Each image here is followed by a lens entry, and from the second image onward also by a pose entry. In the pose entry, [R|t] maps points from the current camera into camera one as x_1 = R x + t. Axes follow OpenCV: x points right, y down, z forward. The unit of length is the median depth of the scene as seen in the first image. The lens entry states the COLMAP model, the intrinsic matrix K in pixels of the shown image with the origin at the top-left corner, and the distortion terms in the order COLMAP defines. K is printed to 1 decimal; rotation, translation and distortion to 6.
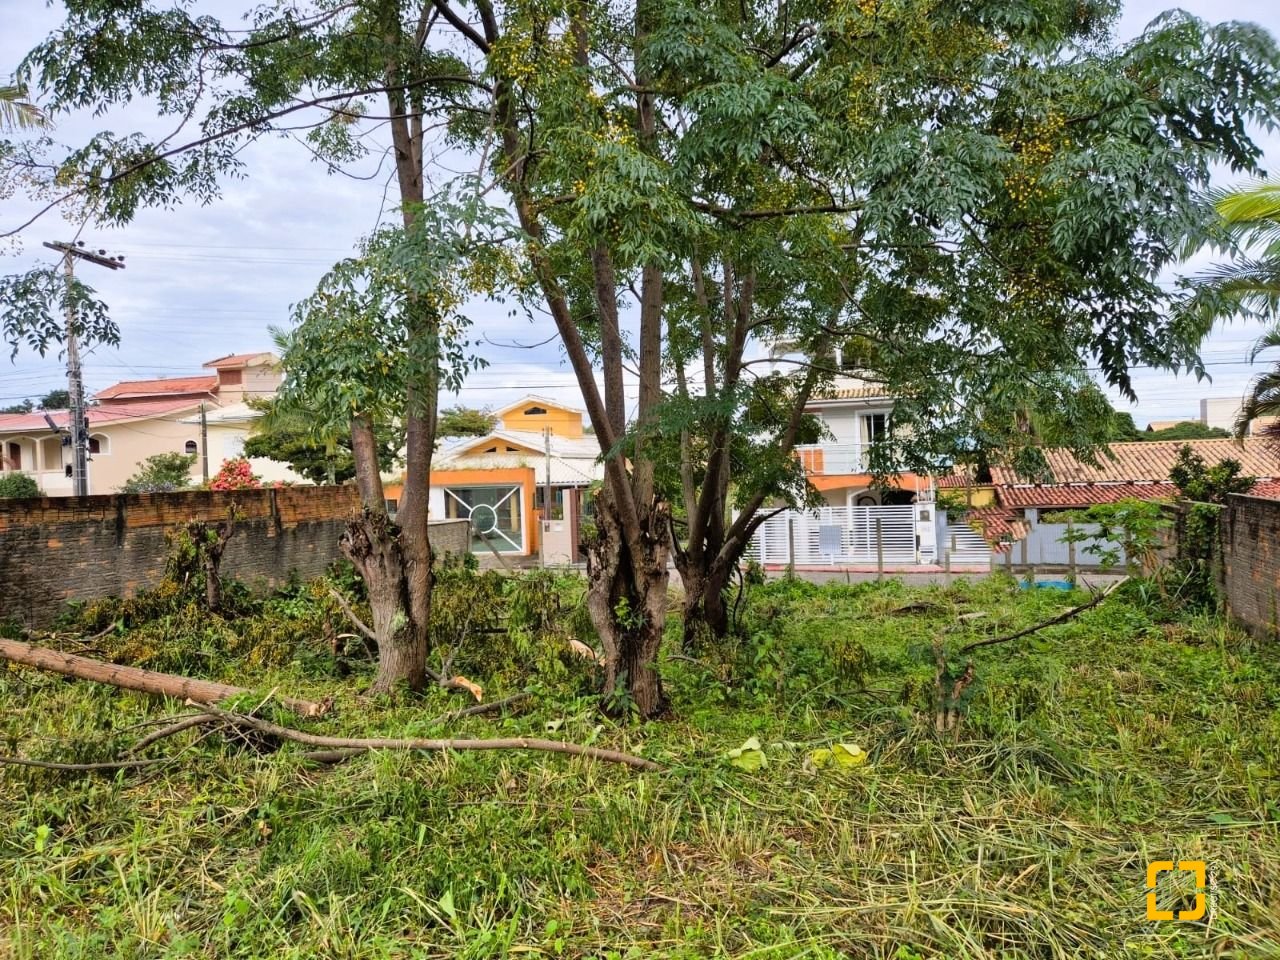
lens RADIAL K [[856.4, 0, 636.5], [0, 856.4, 483.4], [0, 0, 1]] dist [0.063198, -0.064187]
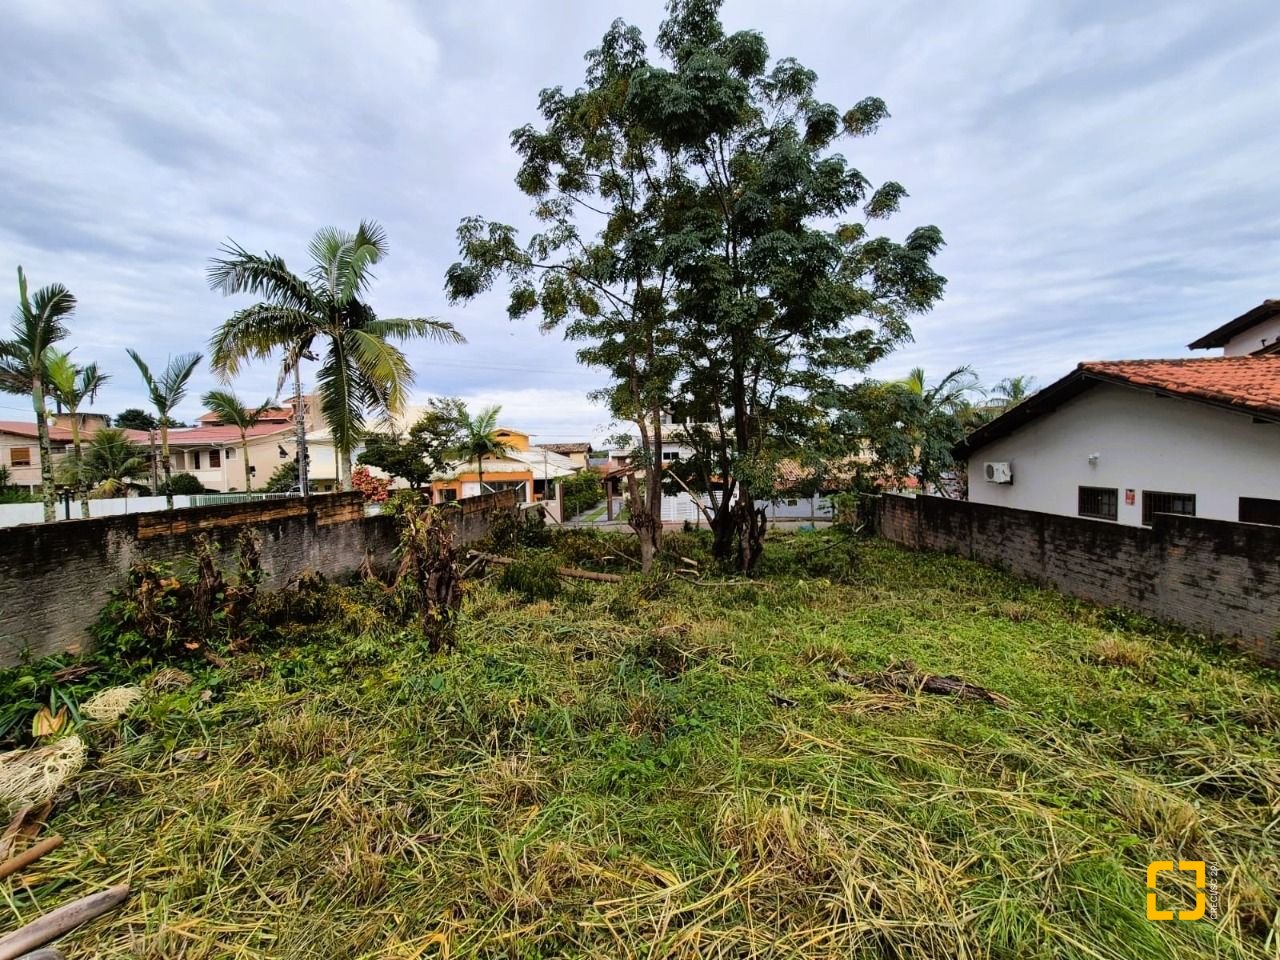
lens RADIAL K [[526.7, 0, 632.4], [0, 526.7, 477.9], [0, 0, 1]] dist [0.003104, -0.000538]
pose [[0.966658, -0.003044, 0.256053, -0.729656], [-0.001993, 0.999810, 0.019407, -0.095027], [-0.256064, -0.019270, 0.966468, -0.560378]]
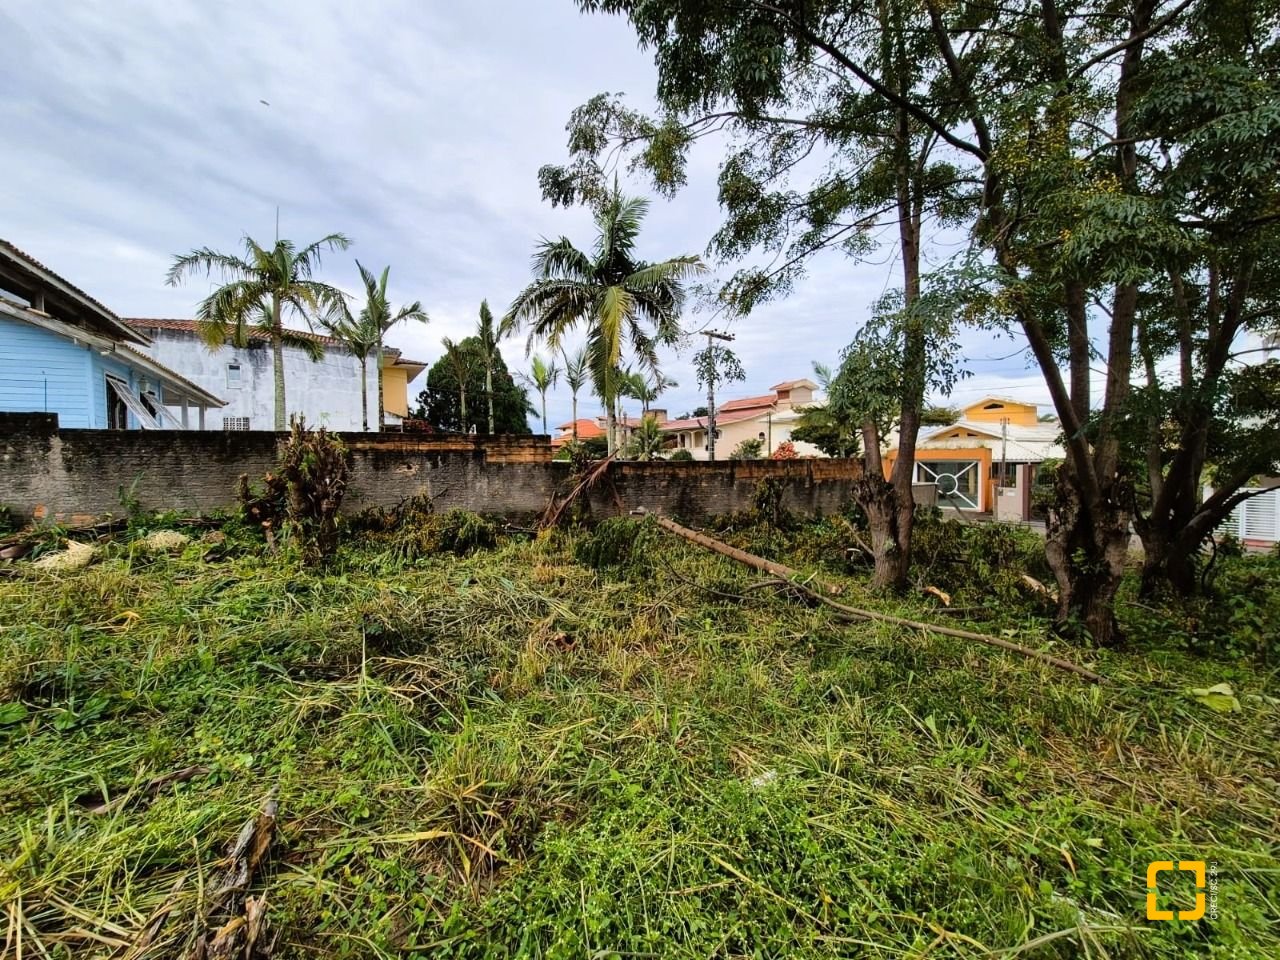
lens RADIAL K [[525.7, 0, 628.0], [0, 525.7, 476.9], [0, 0, 1]] dist [-0.000087, -0.000751]
pose [[0.752267, 0.044095, -0.657381, -0.010103], [-0.019412, 0.998808, 0.044784, 0.003006], [0.658573, -0.020928, 0.752226, -0.028637]]
